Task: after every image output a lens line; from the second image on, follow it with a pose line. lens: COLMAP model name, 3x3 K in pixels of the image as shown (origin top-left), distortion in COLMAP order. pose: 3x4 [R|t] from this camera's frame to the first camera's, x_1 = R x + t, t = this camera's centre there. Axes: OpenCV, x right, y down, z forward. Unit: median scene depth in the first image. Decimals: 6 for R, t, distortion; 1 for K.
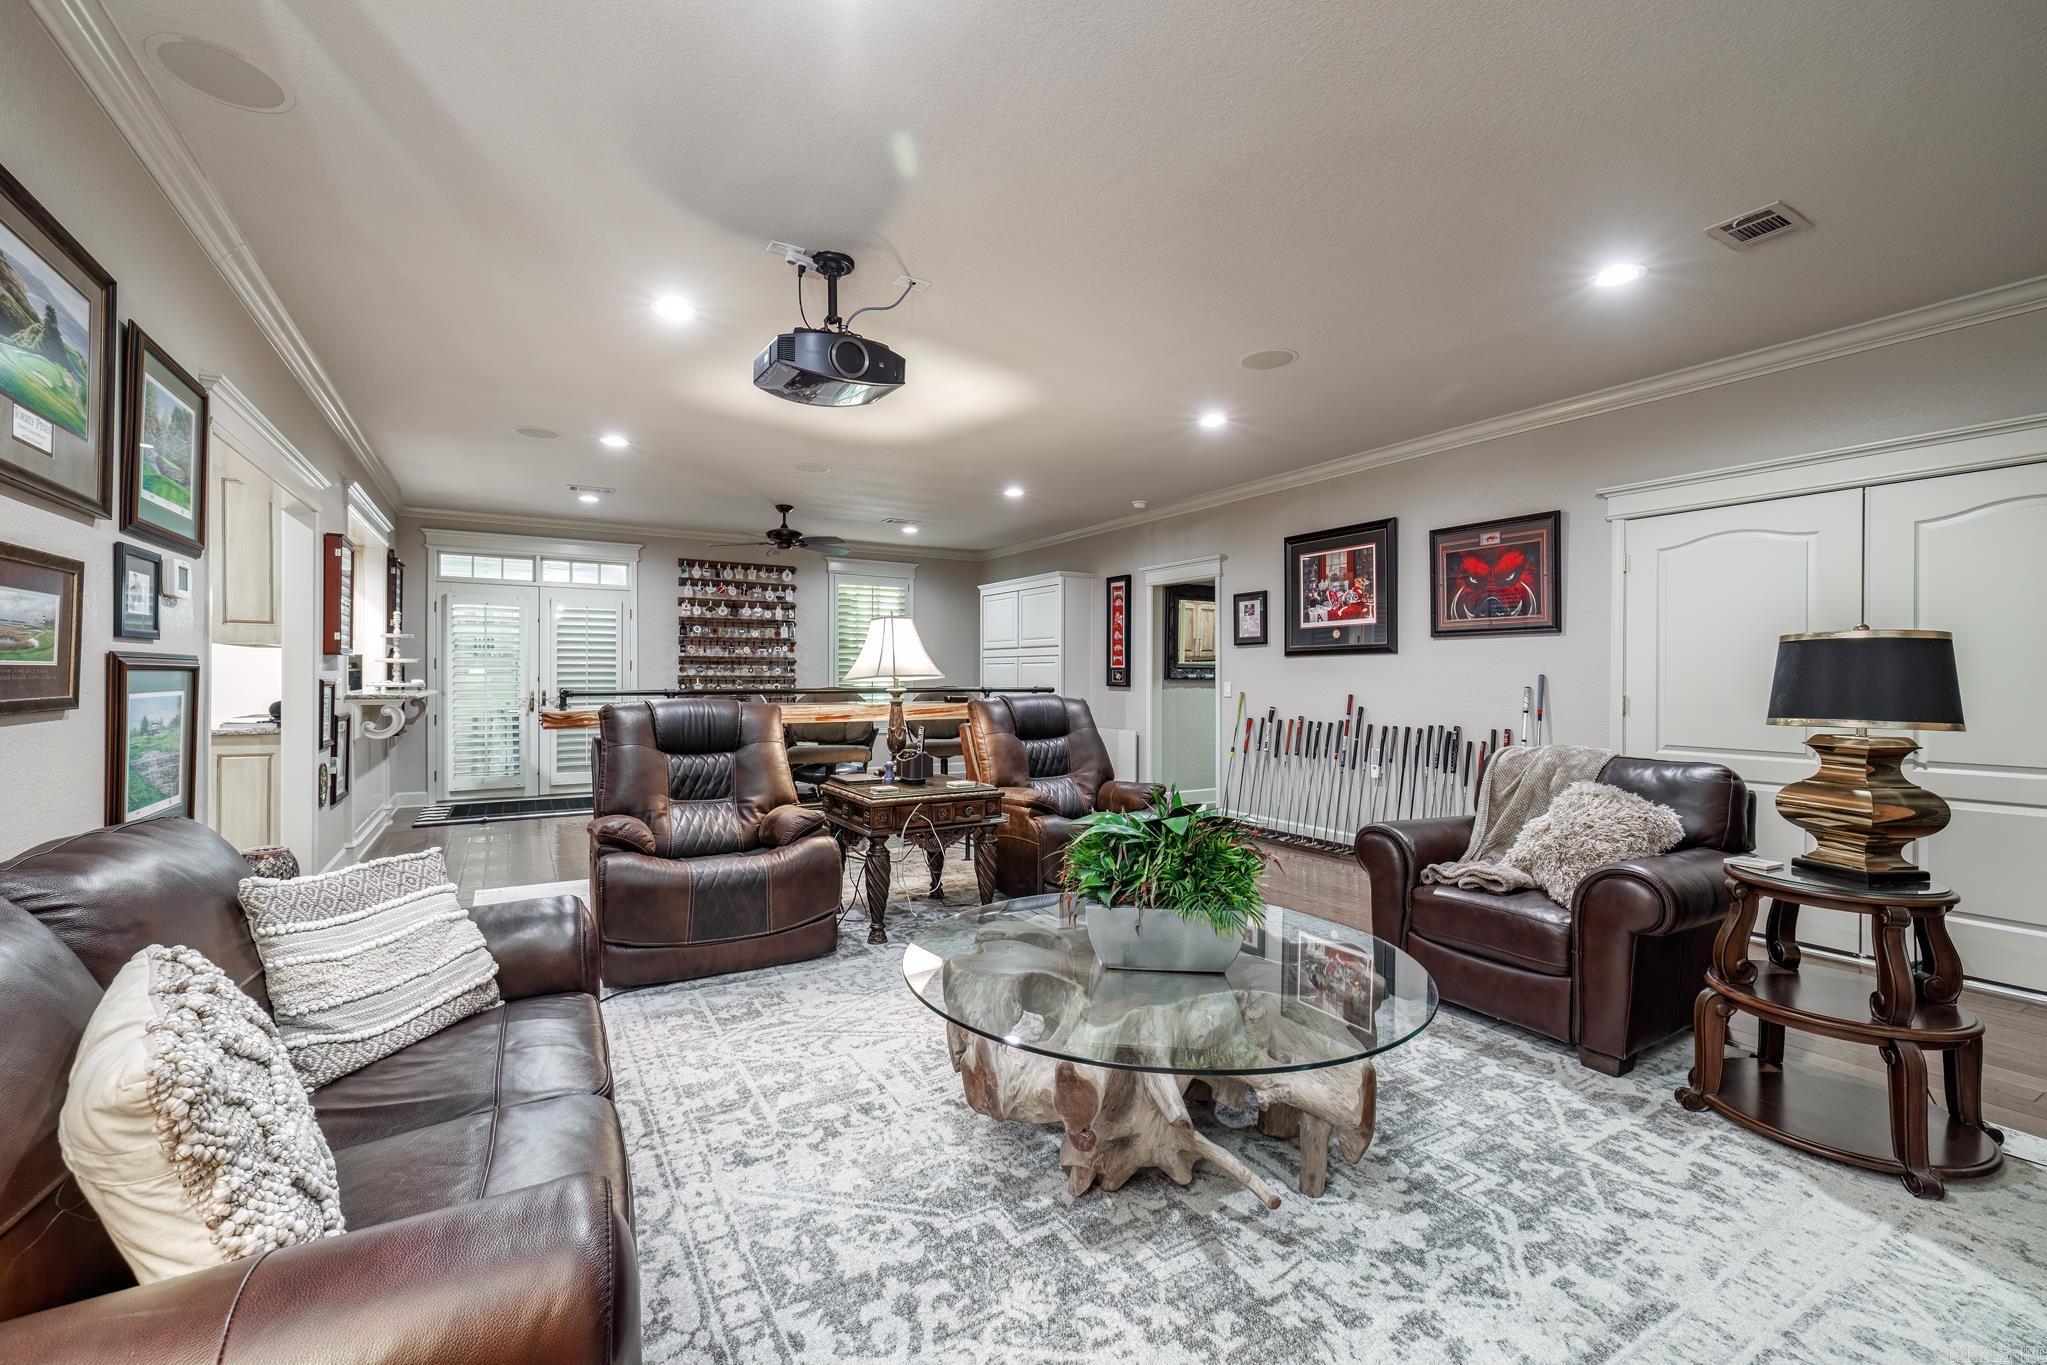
lens RADIAL K [[865.4, 0, 1024.0], [0, 865.4, 679.9], [0, 0, 1]] dist [-0.000886, -0.000086]
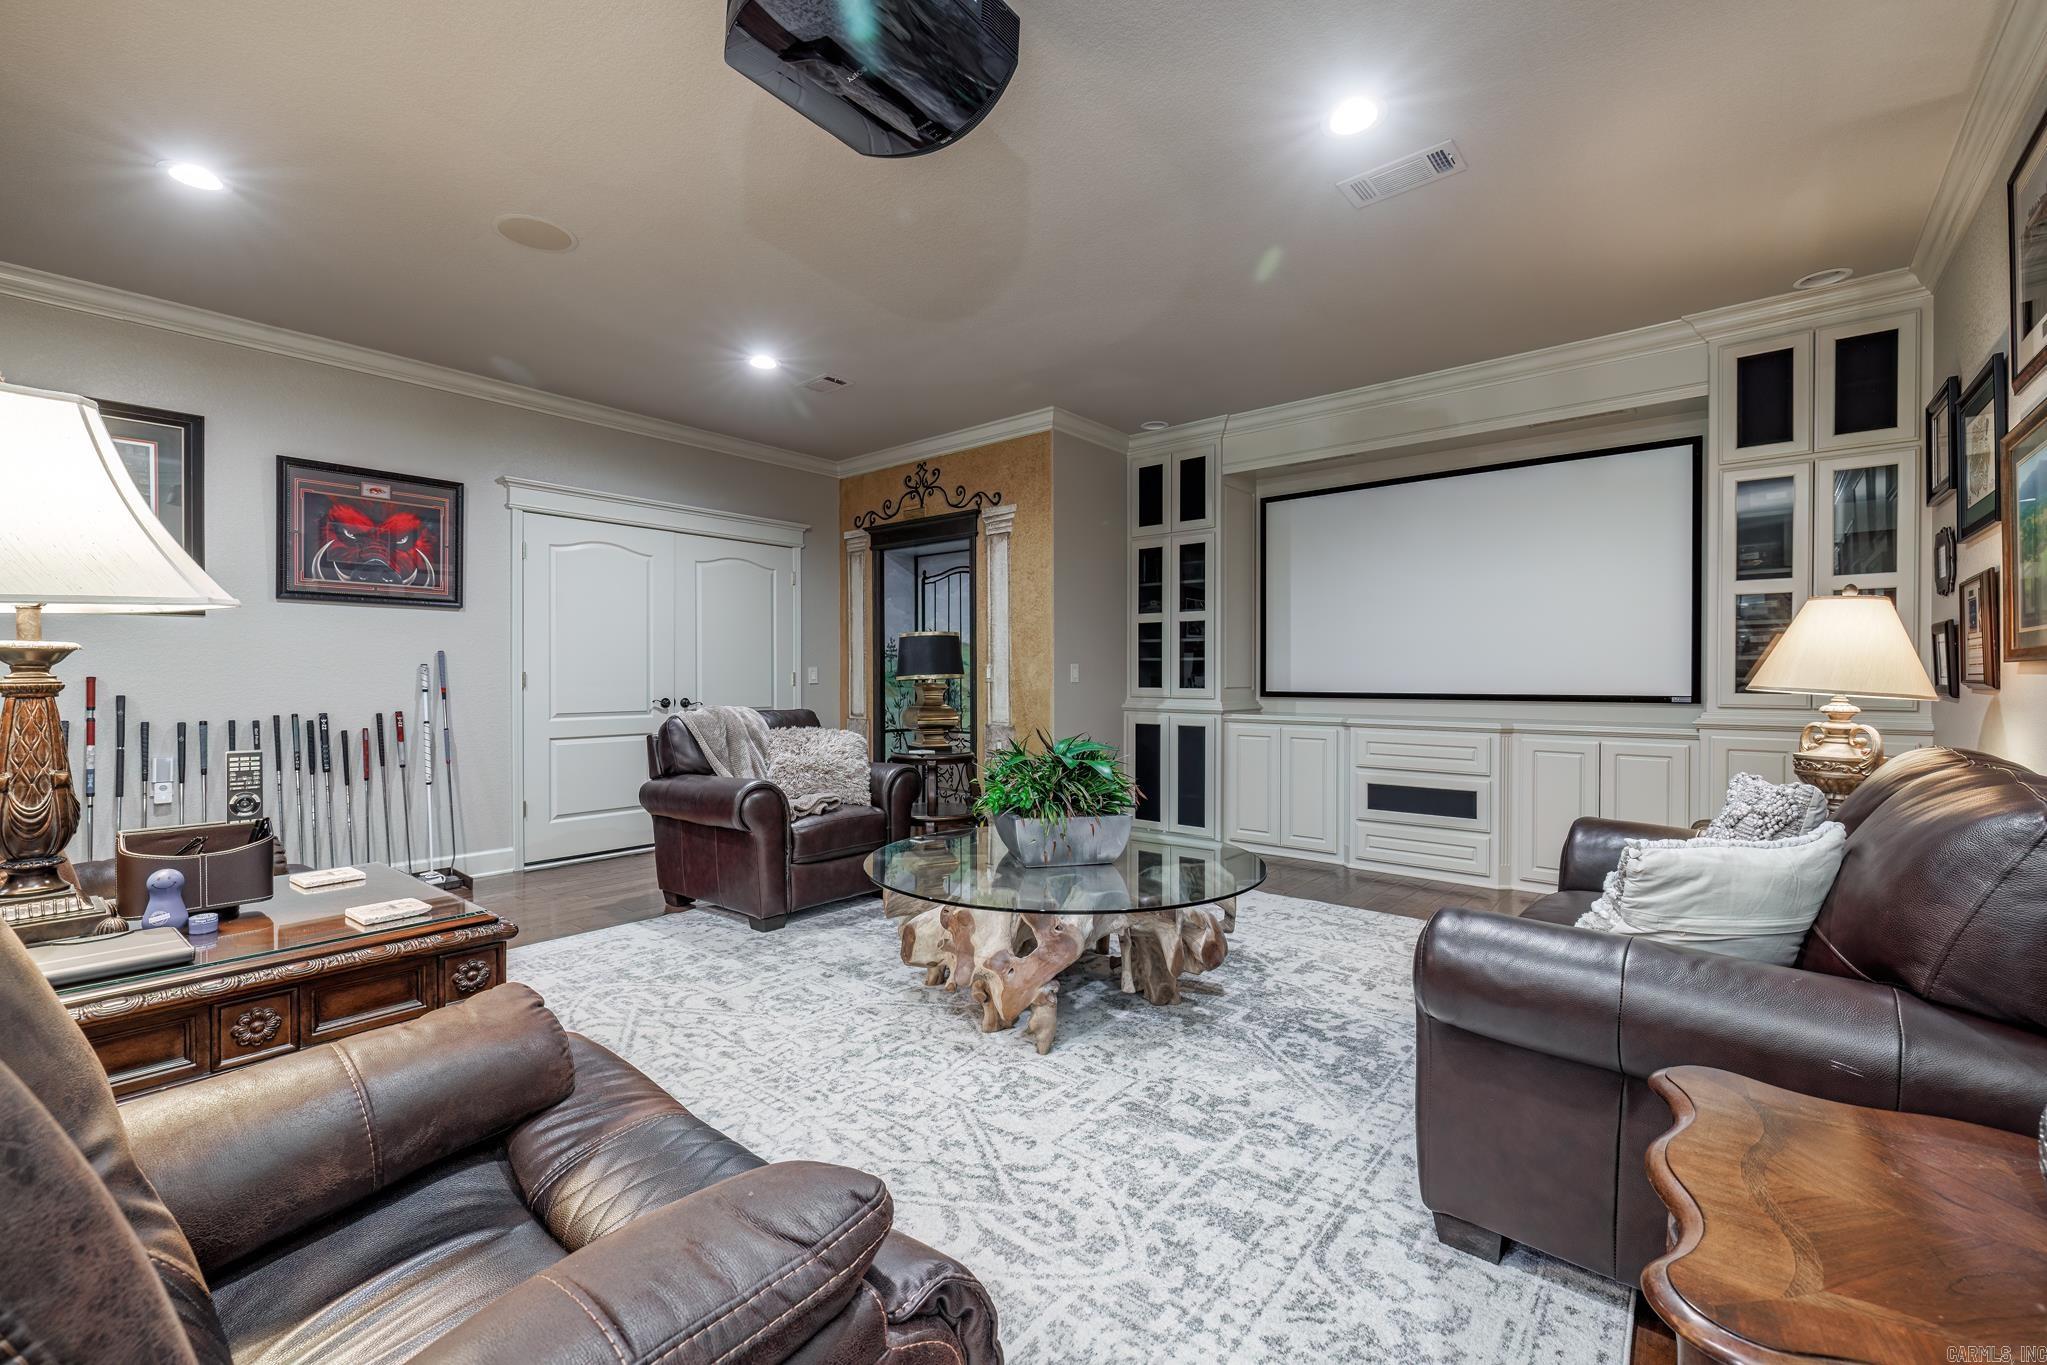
lens RADIAL K [[865.4, 0, 1008.0], [0, 865.4, 679.7], [0, 0, 1]] dist [-0.000886, -0.000086]
pose [[-0.329613, -0.006363, 0.944095, -0.550923], [0.004962, 0.999952, 0.008472, 0.022775], [-0.944103, 0.007477, -0.329566, 0.800932]]
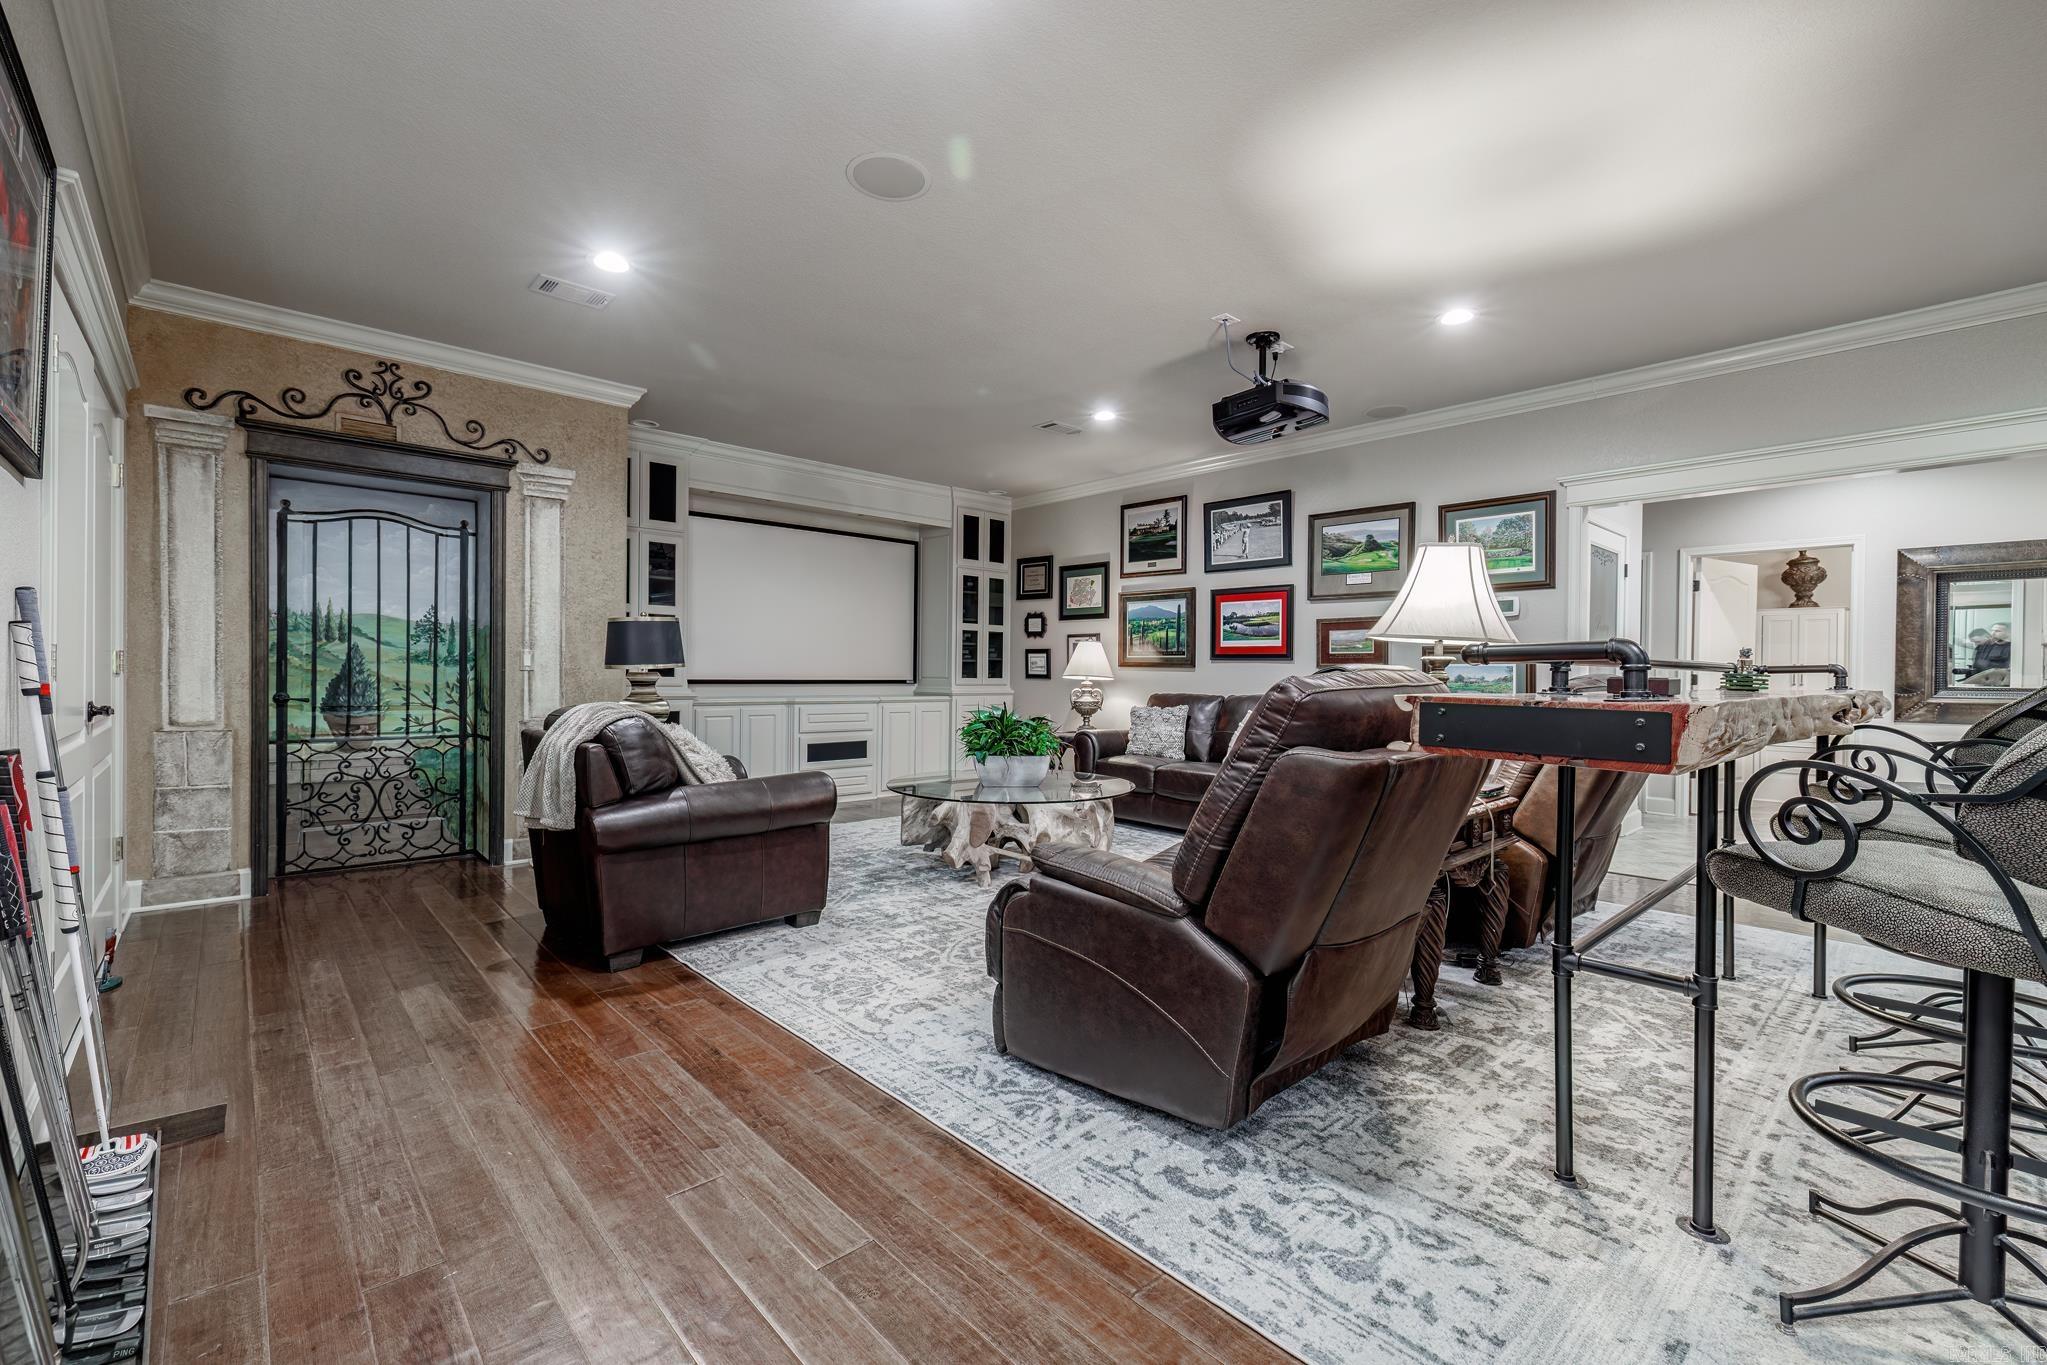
lens RADIAL K [[865.4, 0, 1013.0], [0, 865.4, 678.3], [0, 0, 1]] dist [-0.000886, -0.000086]
pose [[-0.976134, -0.004293, -0.217126, 0.320554], [-0.006400, 0.999939, 0.009002, 0.033178], [0.217074, 0.010177, -0.976102, 1.590535]]
